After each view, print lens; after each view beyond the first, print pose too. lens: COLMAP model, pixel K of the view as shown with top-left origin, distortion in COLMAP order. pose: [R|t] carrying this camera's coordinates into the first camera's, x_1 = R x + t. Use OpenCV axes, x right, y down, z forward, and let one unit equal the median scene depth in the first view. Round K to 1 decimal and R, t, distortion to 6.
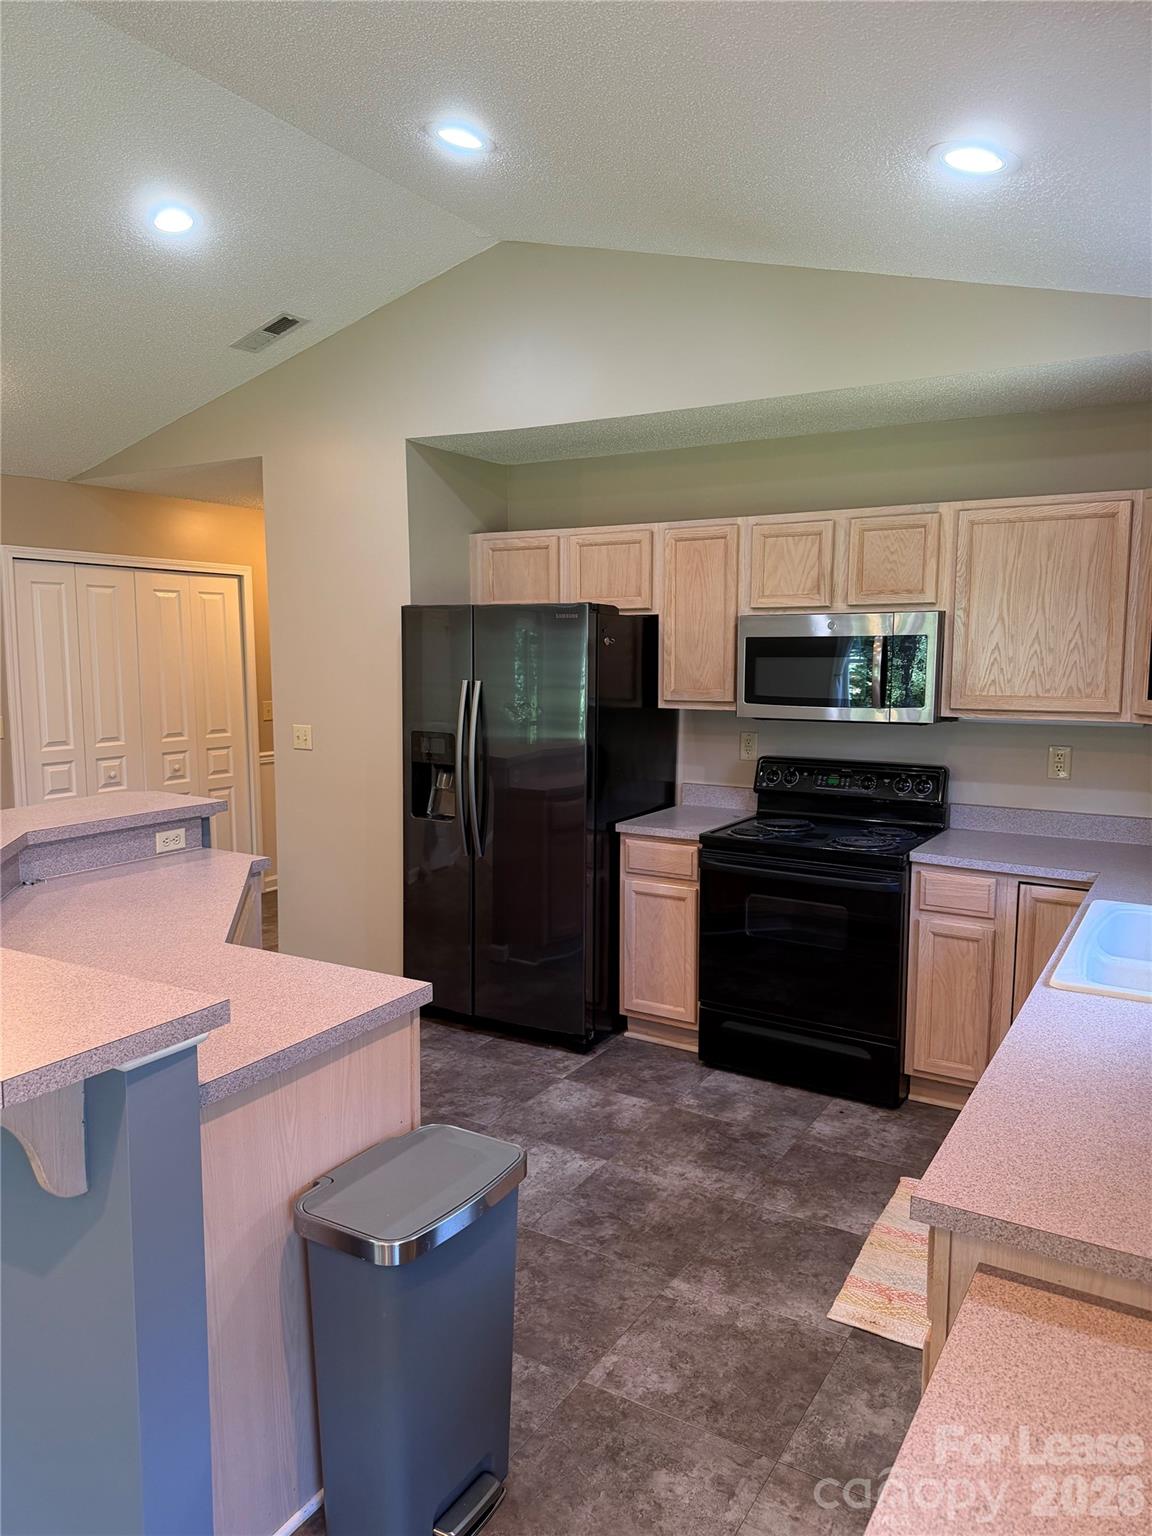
lens RADIAL K [[1080.5, 0, 584.1], [0, 1080.5, 768.5], [0, 0, 1]] dist [0.010315, -0.007729]
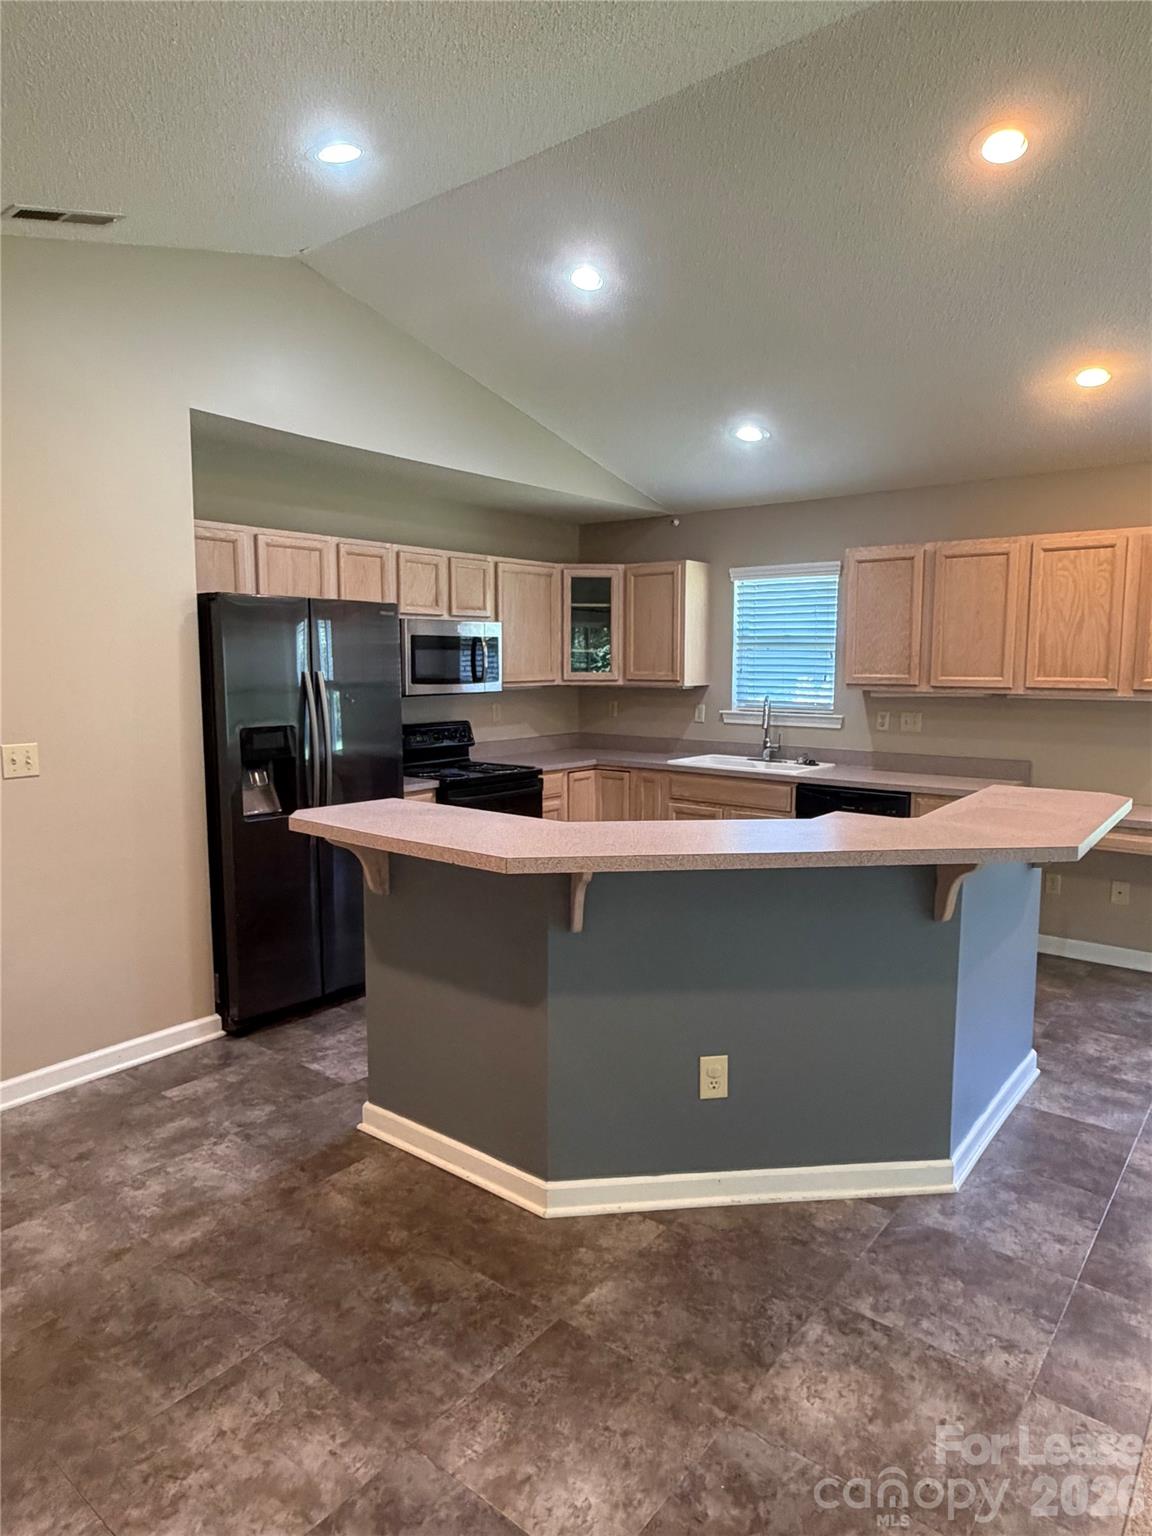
lens RADIAL K [[939.1, 0, 576.0], [0, 939.1, 768.0], [0, 0, 1]] dist [0.001485, 0.000578]
pose [[0.126184, -0.115683, 0.985239, -1.131128], [0.114097, 0.988279, 0.101427, -0.061048], [-0.985424, 0.099614, 0.137904, 0.744880]]
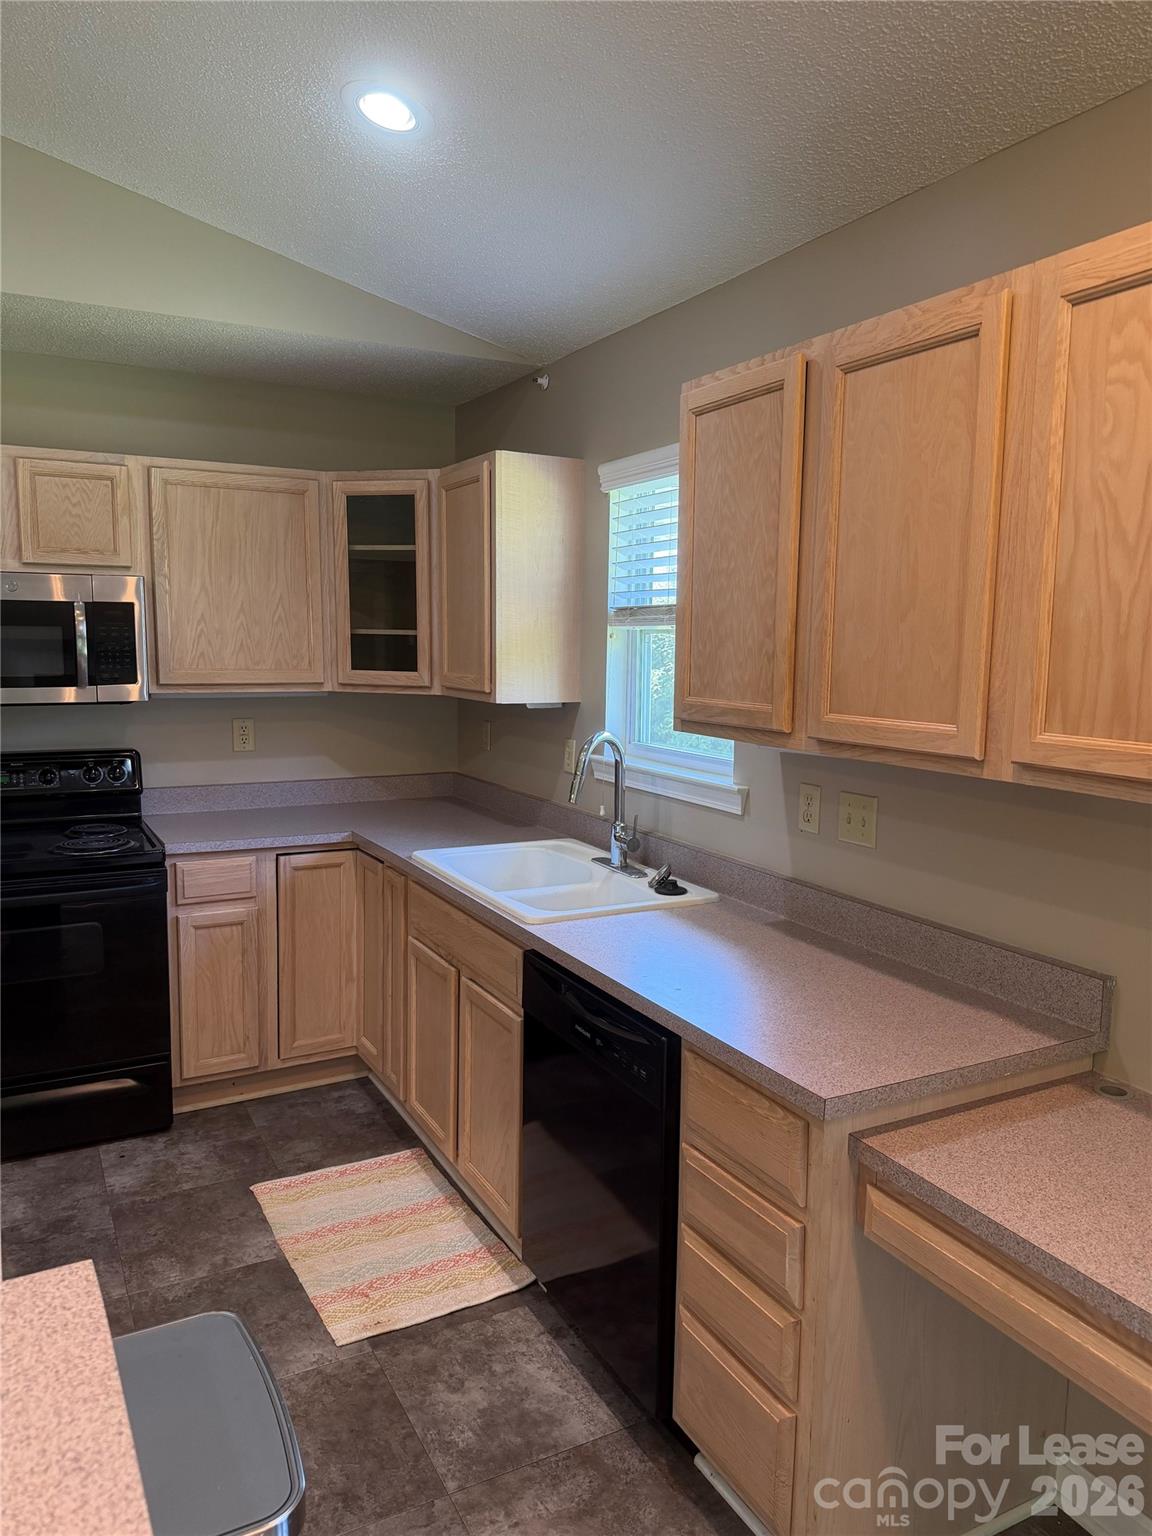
lens RADIAL K [[1077.5, 0, 567.1], [0, 1077.5, 778.0], [0, 0, 1]] dist [0.055726, -0.066033]
pose [[0.516987, -0.106038, 0.849400, -0.290468], [0.085517, 0.993731, 0.072006, -0.014028], [-0.851711, 0.035412, 0.522814, 0.241449]]
